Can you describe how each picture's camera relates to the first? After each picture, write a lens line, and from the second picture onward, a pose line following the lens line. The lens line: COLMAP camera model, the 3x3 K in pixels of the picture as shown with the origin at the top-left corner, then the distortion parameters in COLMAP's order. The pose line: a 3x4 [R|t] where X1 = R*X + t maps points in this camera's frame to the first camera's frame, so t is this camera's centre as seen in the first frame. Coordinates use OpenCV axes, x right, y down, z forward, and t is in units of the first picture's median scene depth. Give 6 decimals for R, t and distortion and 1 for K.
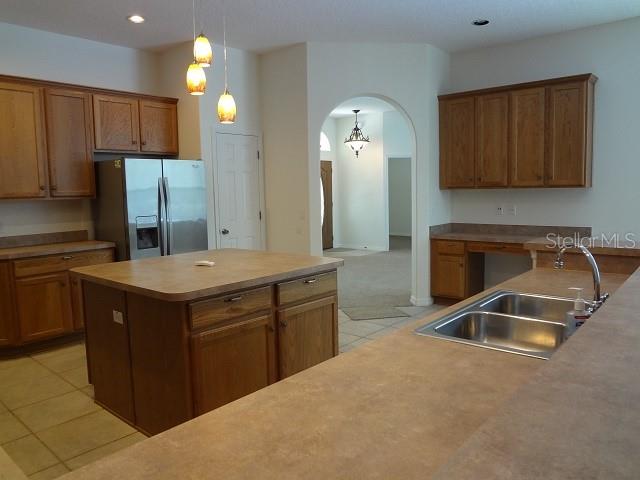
lens RADIAL K [[473.8, 0, 326.1], [0, 473.8, 238.7], [0, 0, 1]] dist [-0.046616, 0.005960]
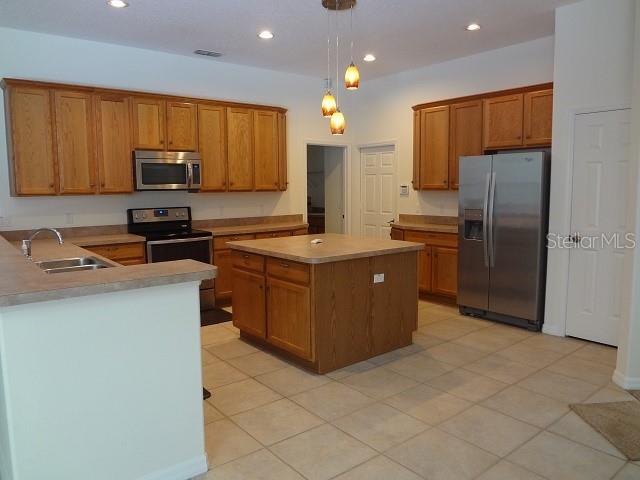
lens RADIAL K [[473.8, 0, 320.3], [0, 473.8, 239.9], [0, 0, 1]] dist [-0.046616, 0.005960]
pose [[-0.186996, 0.131617, -0.973504, 0.680816], [-0.088444, 0.984704, 0.150120, -0.099930], [0.978371, 0.114173, -0.172495, 0.773860]]
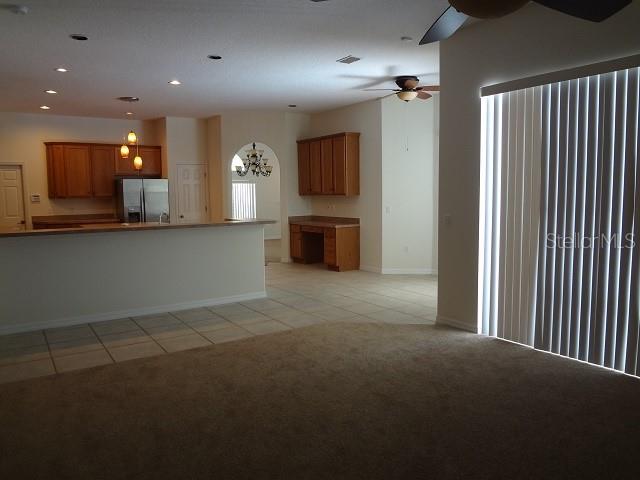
lens RADIAL K [[473.8, 0, 320.2], [0, 473.8, 238.9], [0, 0, 1]] dist [-0.046616, 0.005960]
pose [[0.964452, 0.038038, -0.261505, 0.873581], [-0.038042, 0.999263, 0.005049, 0.047519], [0.261504, 0.005078, 0.965189, -0.716486]]
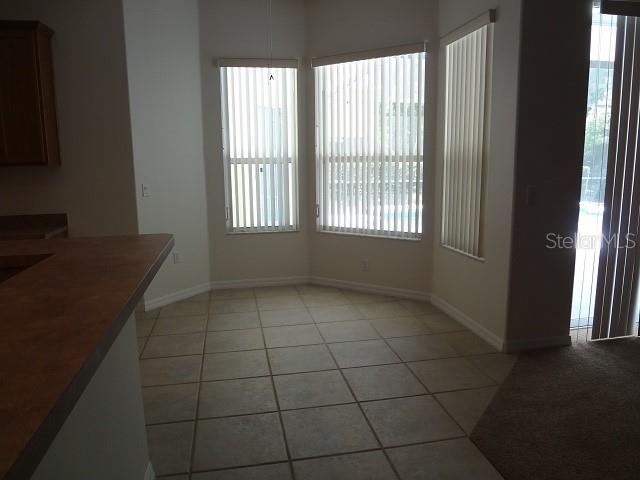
lens RADIAL K [[473.8, 0, 321.1], [0, 473.8, 238.4], [0, 0, 1]] dist [-0.046616, 0.005960]
pose [[0.625119, -0.116688, 0.771758, 0.199564], [0.082927, 0.993095, 0.082984, -0.011651], [-0.776112, 0.012125, 0.630479, 0.119462]]
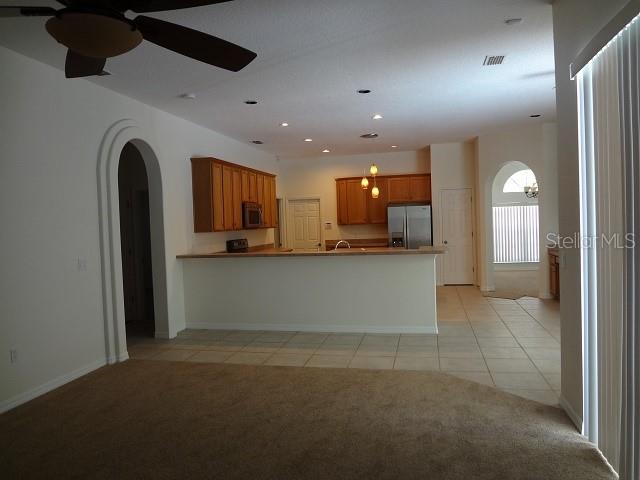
lens RADIAL K [[473.8, 0, 320.2], [0, 473.8, 238.1], [0, 0, 1]] dist [-0.046616, 0.005960]
pose [[0.463321, 0.034941, -0.885501, 1.304371], [-0.066706, 0.997763, 0.004468, -0.005932], [0.883676, 0.056998, 0.464615, -0.329090]]
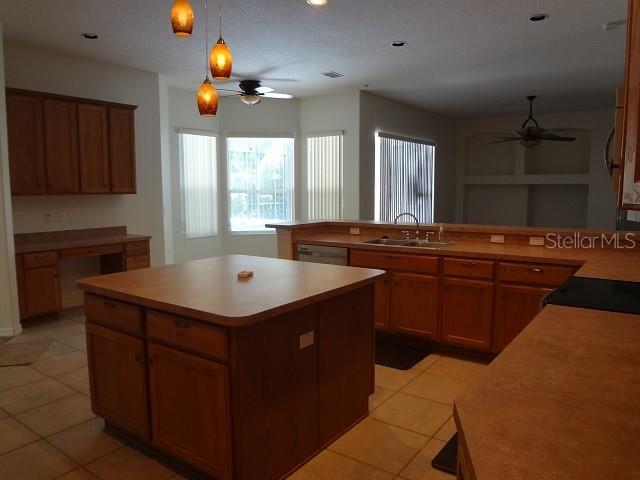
lens RADIAL K [[473.8, 0, 316.3], [0, 473.8, 239.5], [0, 0, 1]] dist [-0.046616, 0.005960]
pose [[-0.072476, -0.088890, 0.993401, -0.717650], [0.109553, 0.989284, 0.096515, -0.053026], [-0.991335, 0.115825, -0.061961, 0.565651]]
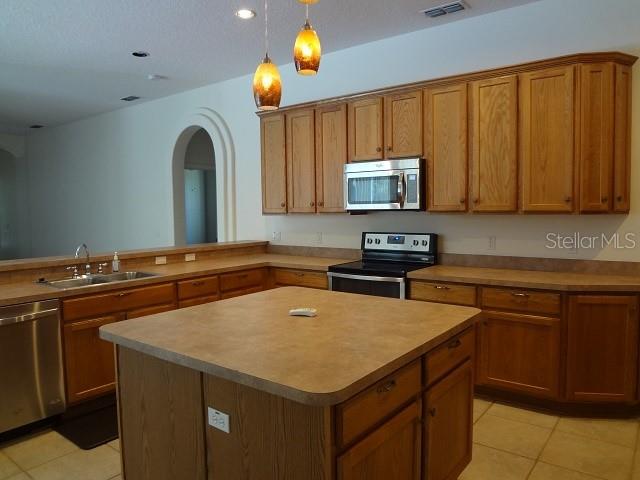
lens RADIAL K [[473.8, 0, 315.6], [0, 473.8, 238.6], [0, 0, 1]] dist [-0.046616, 0.005960]
pose [[-0.998298, 0.037876, -0.044349, -0.150810], [0.029892, 0.985238, 0.168562, -0.115735], [0.050079, 0.166950, -0.984693, 1.061745]]
